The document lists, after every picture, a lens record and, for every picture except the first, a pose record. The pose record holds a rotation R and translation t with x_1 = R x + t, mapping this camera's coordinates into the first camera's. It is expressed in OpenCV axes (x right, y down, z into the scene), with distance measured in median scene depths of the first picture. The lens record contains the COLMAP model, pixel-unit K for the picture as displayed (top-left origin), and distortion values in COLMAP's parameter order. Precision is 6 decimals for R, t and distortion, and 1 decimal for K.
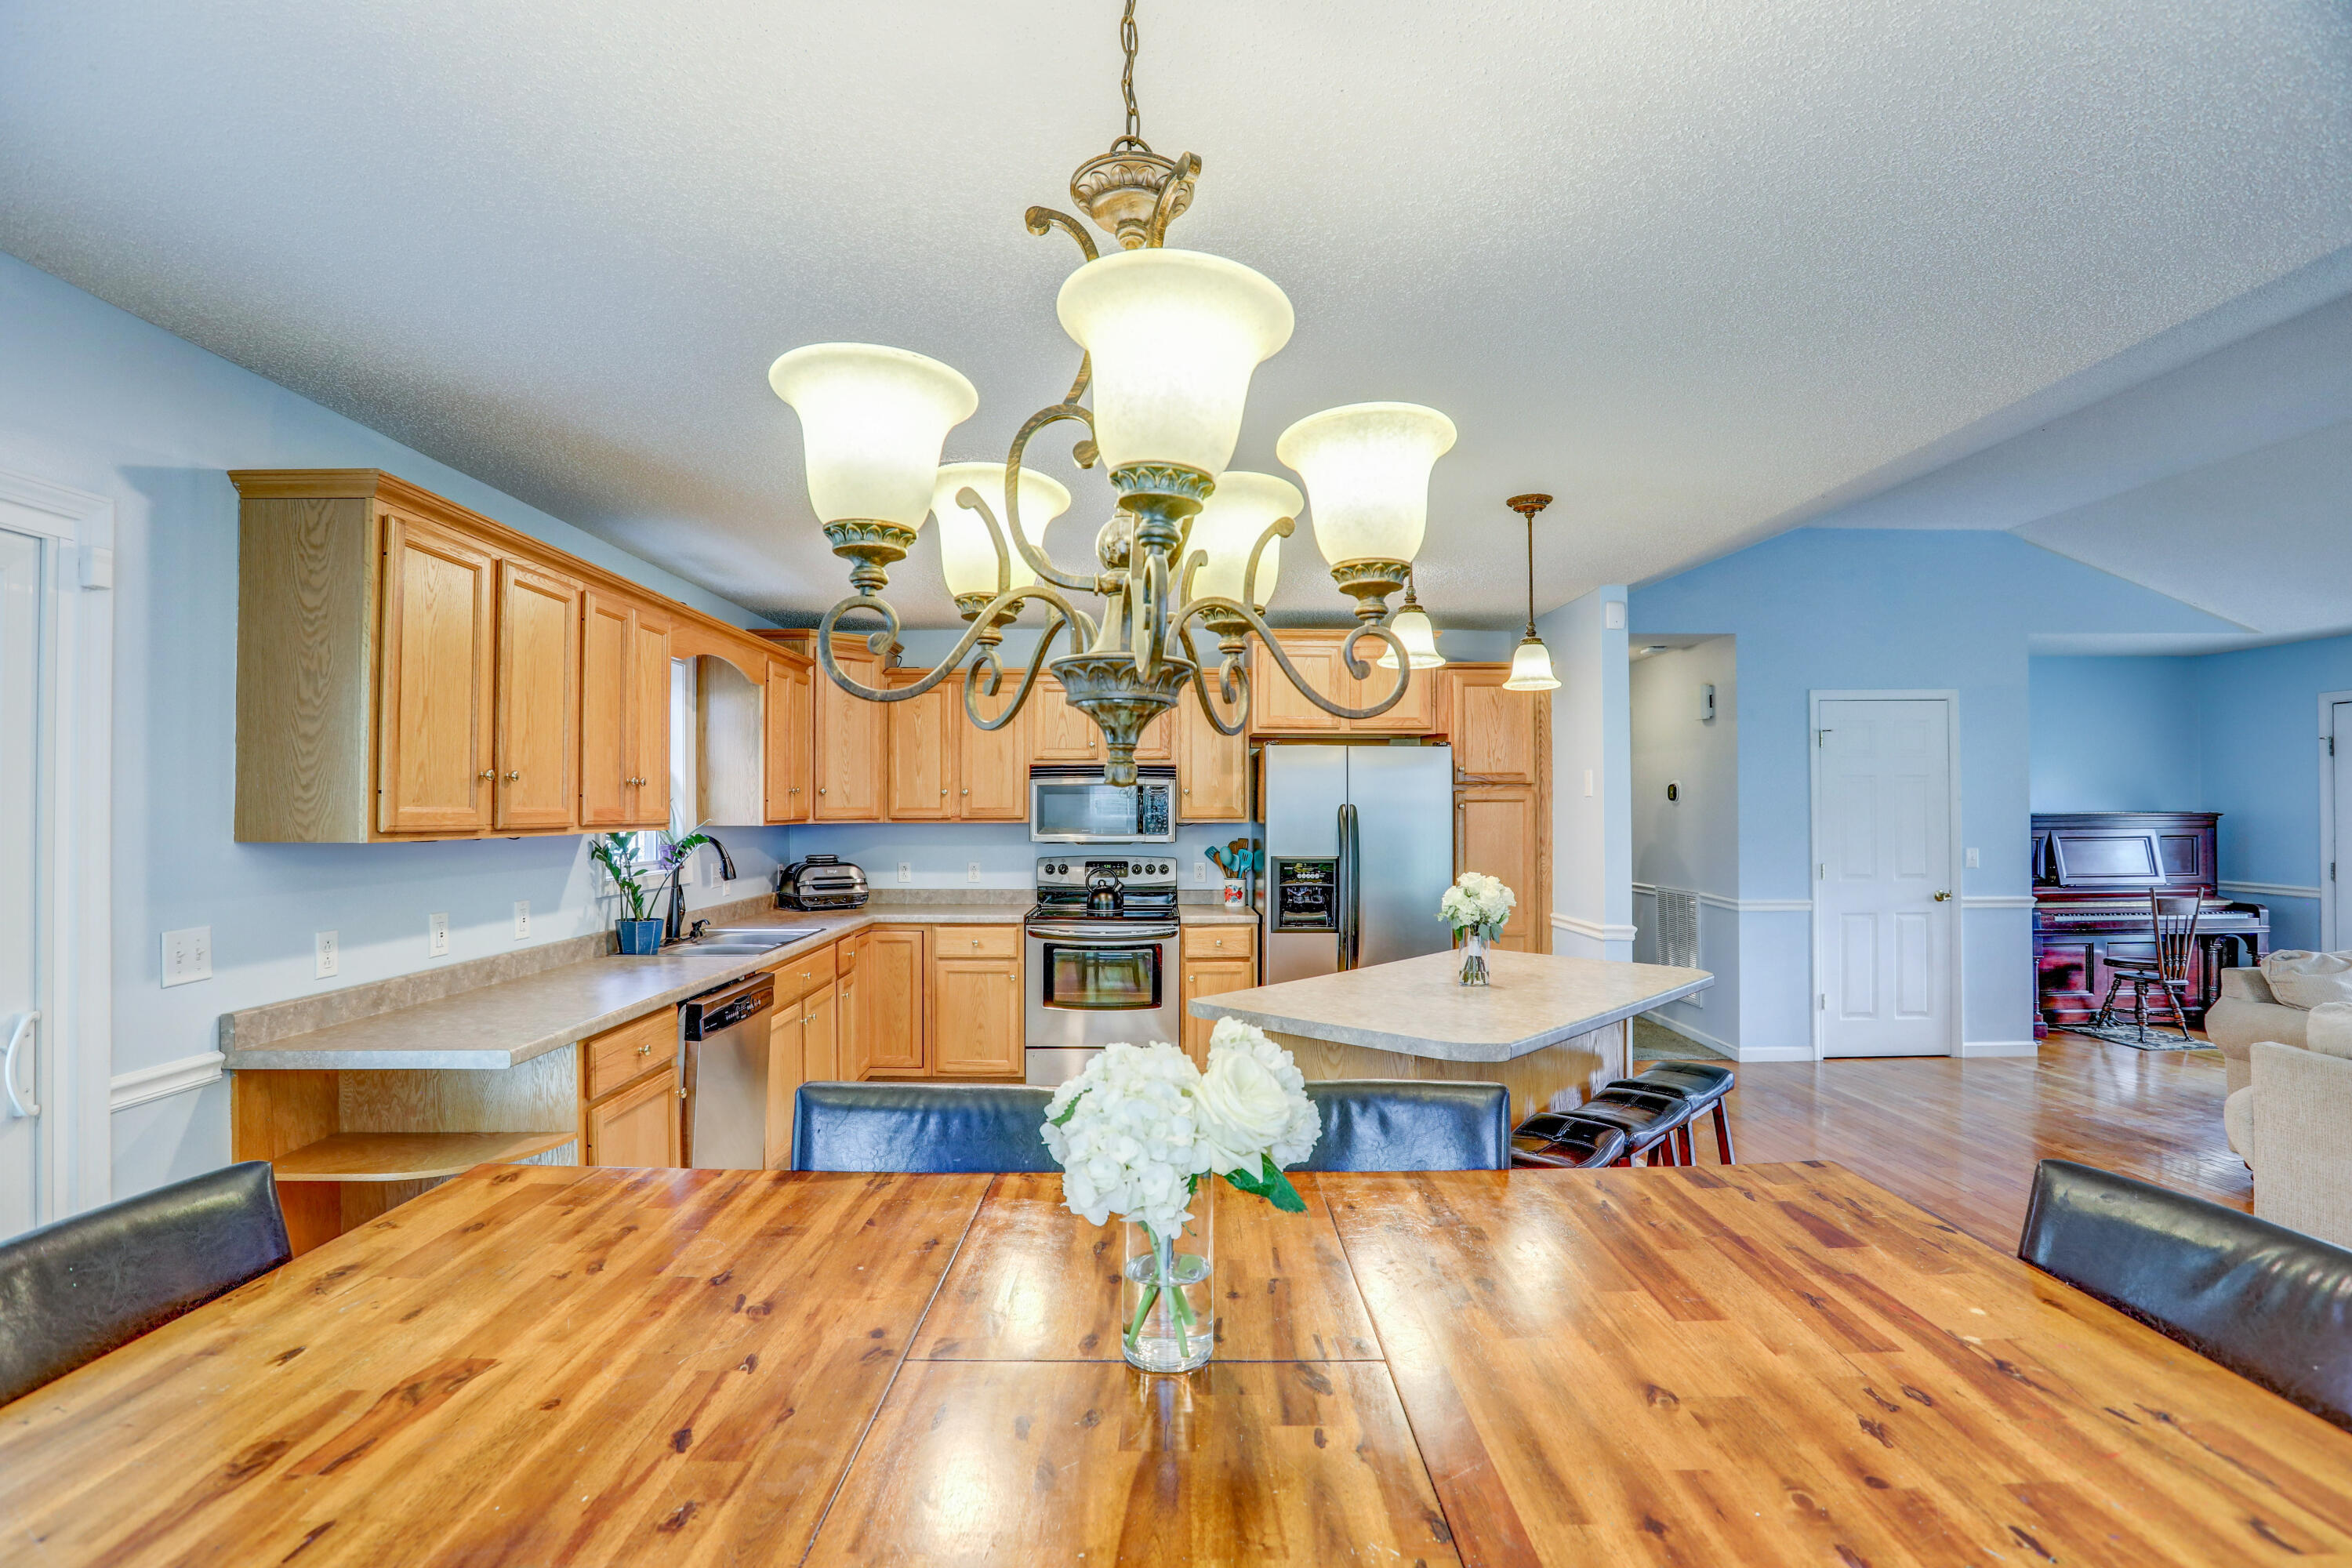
lens RADIAL K [[1066.9, 0, 1177.9], [0, 1066.9, 798.2], [0, 0, 1]] dist [-0.040638, 0.007606]
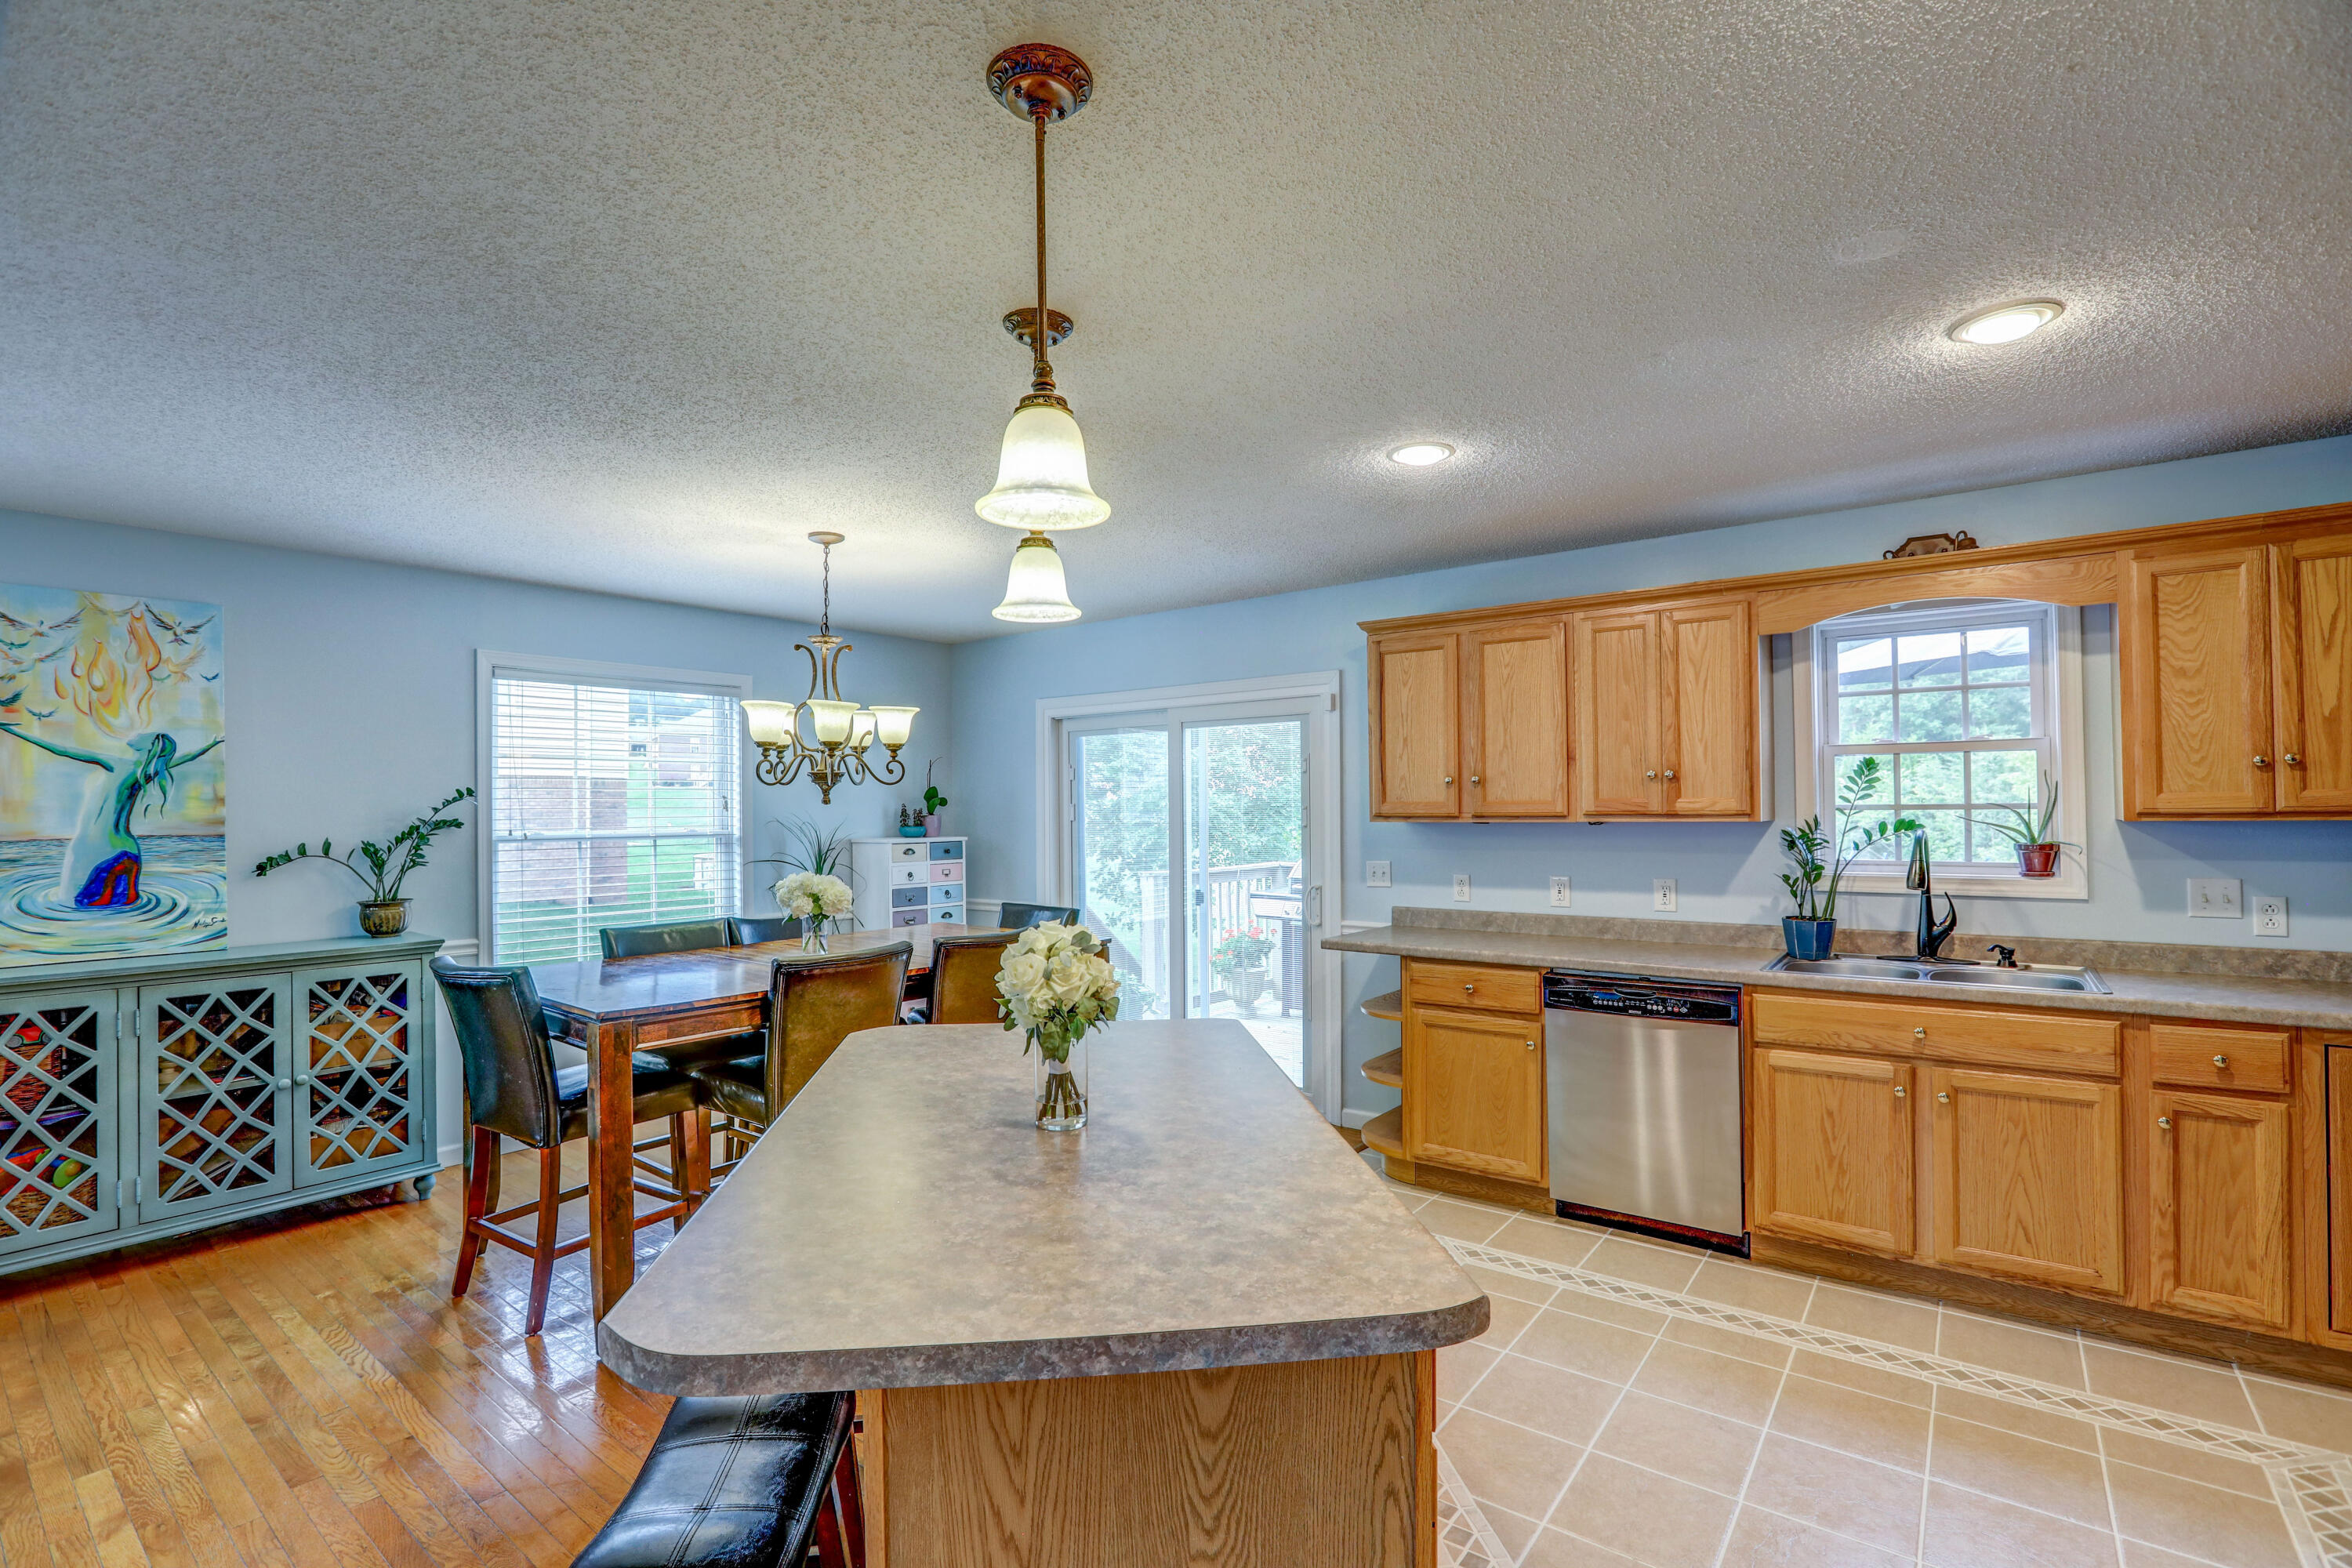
lens RADIAL K [[1066.9, 0, 1194.7], [0, 1066.9, 801.3], [0, 0, 1]] dist [-0.040638, 0.007606]
pose [[-0.610545, 0.006337, -0.791956, 0.376974], [0.021481, 0.999733, -0.008561, 0.006436], [0.791690, -0.022239, -0.610518, 0.787805]]
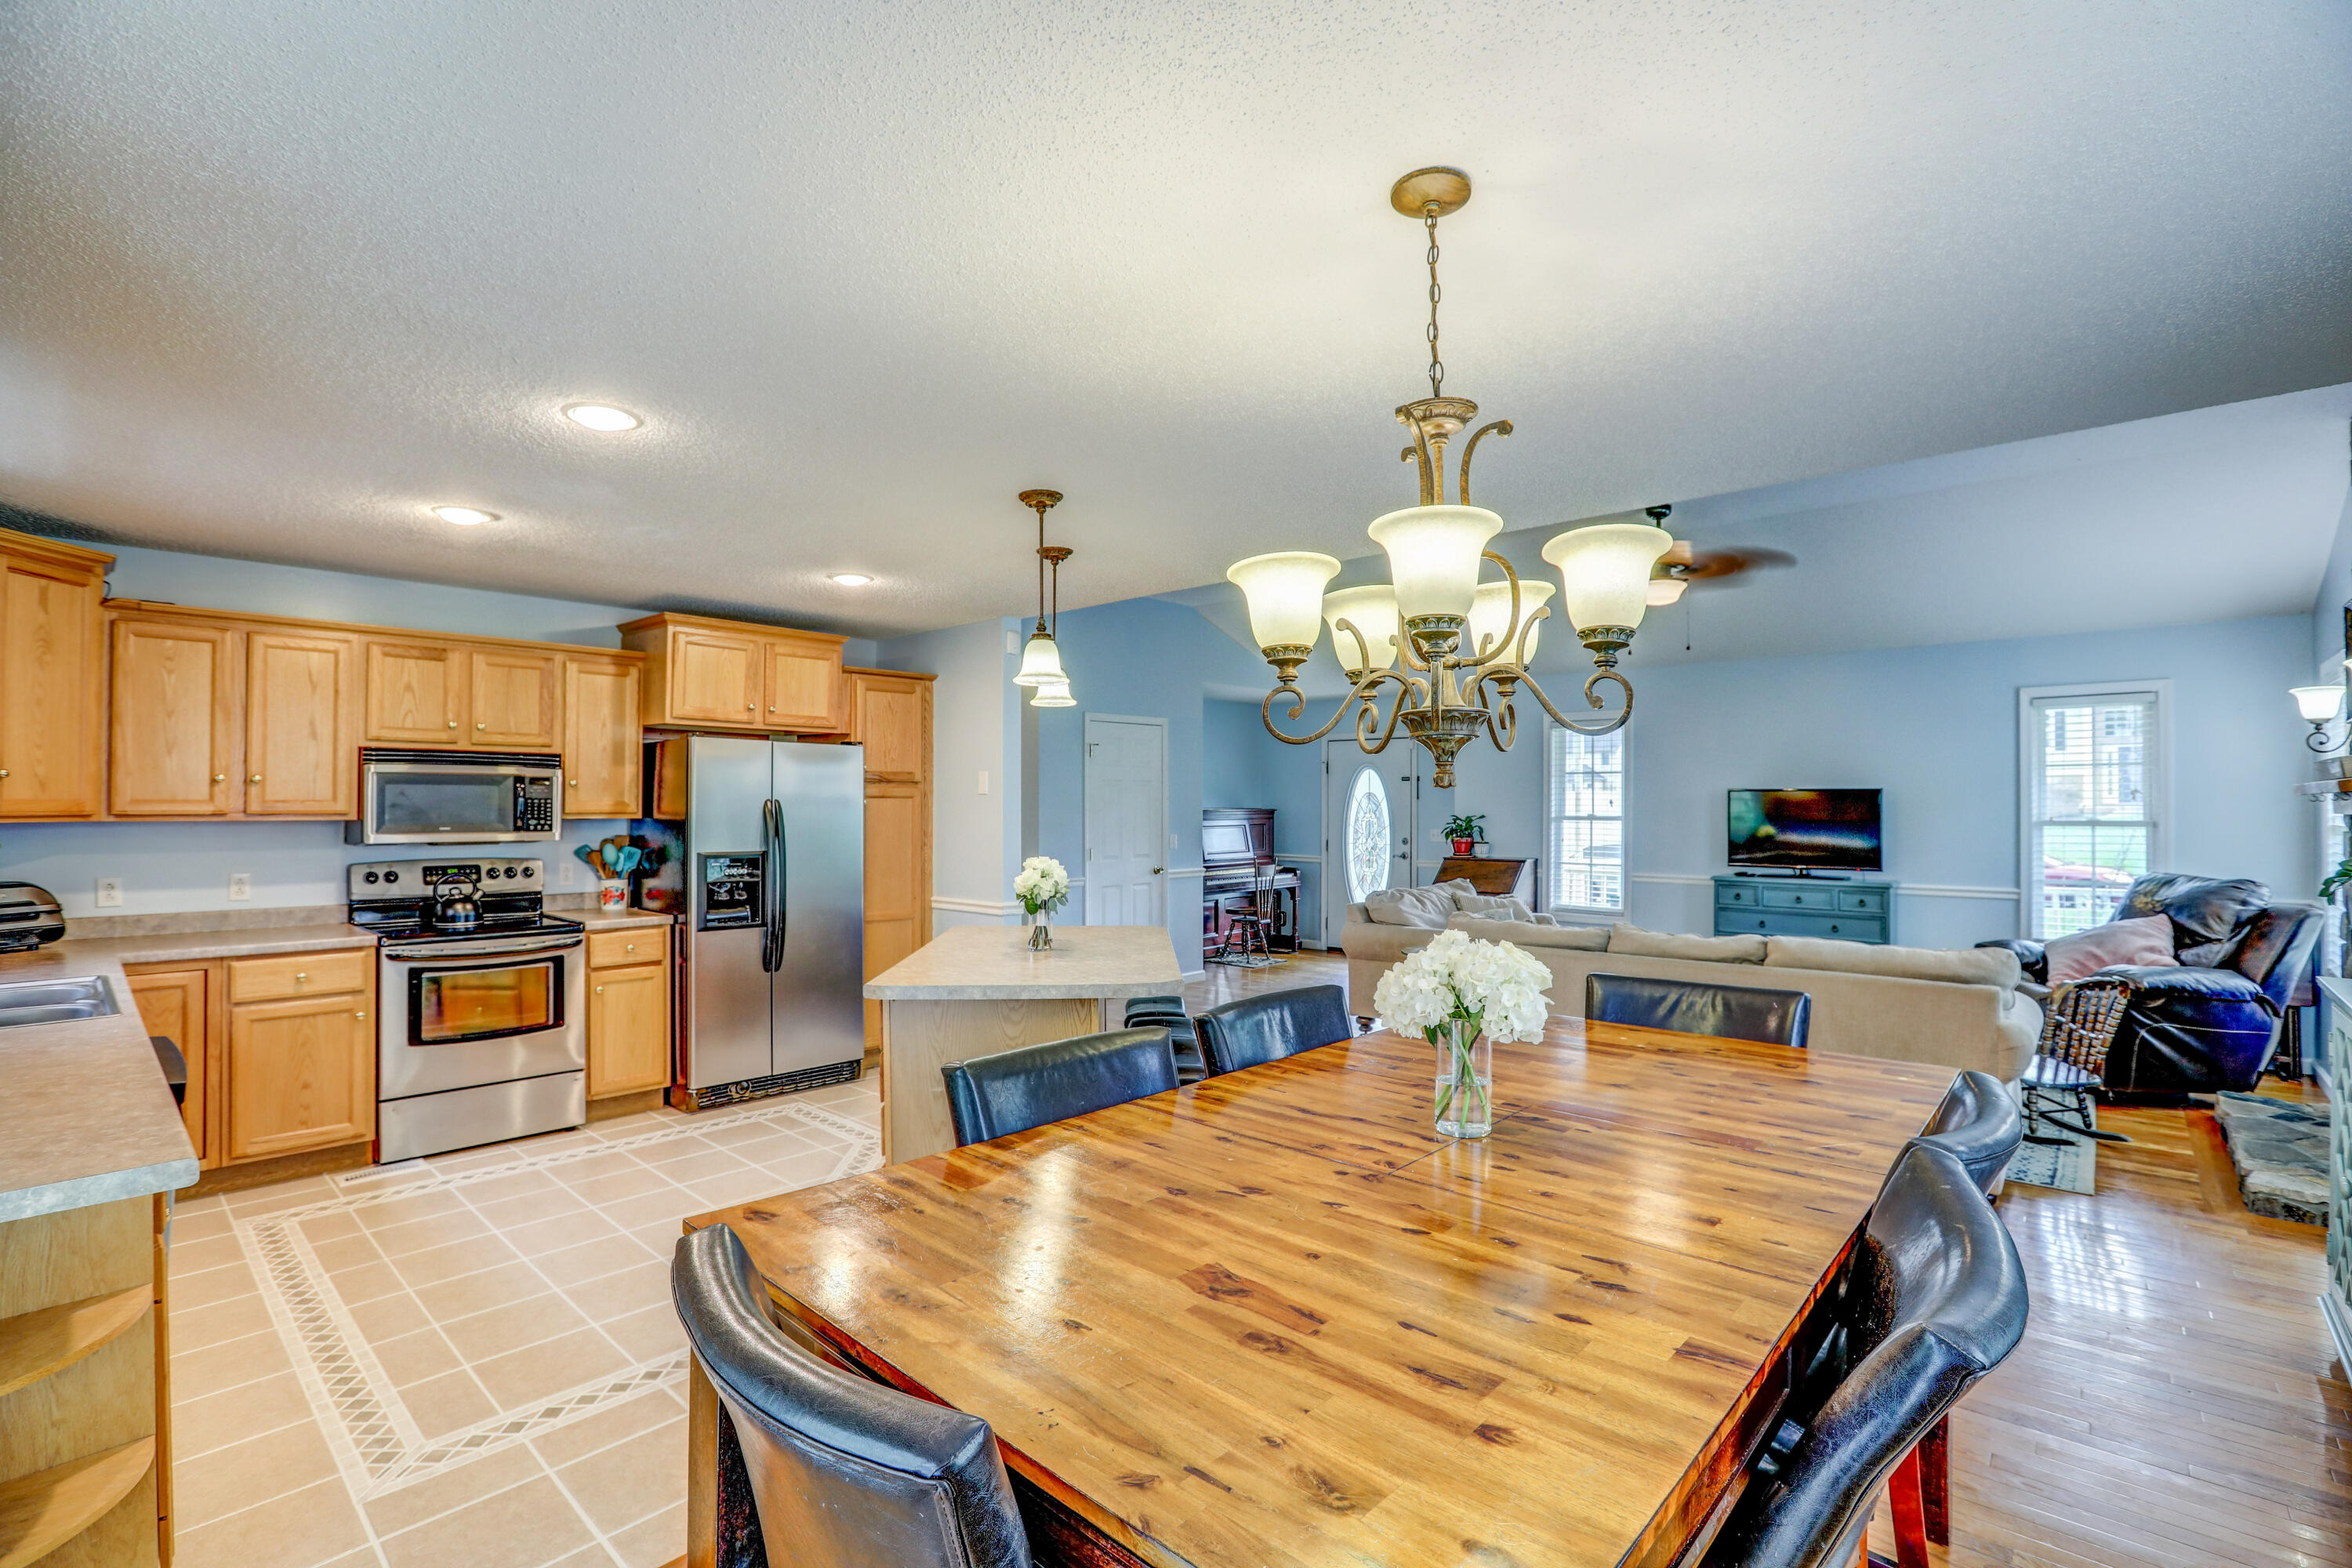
lens RADIAL K [[1066.9, 0, 1167.8], [0, 1066.9, 797.1], [0, 0, 1]] dist [-0.040638, 0.007606]
pose [[0.684845, 0.009179, 0.728631, -0.287003], [-0.011627, 0.999931, -0.001668, 0.000755], [-0.728596, -0.007329, 0.684904, 0.036181]]
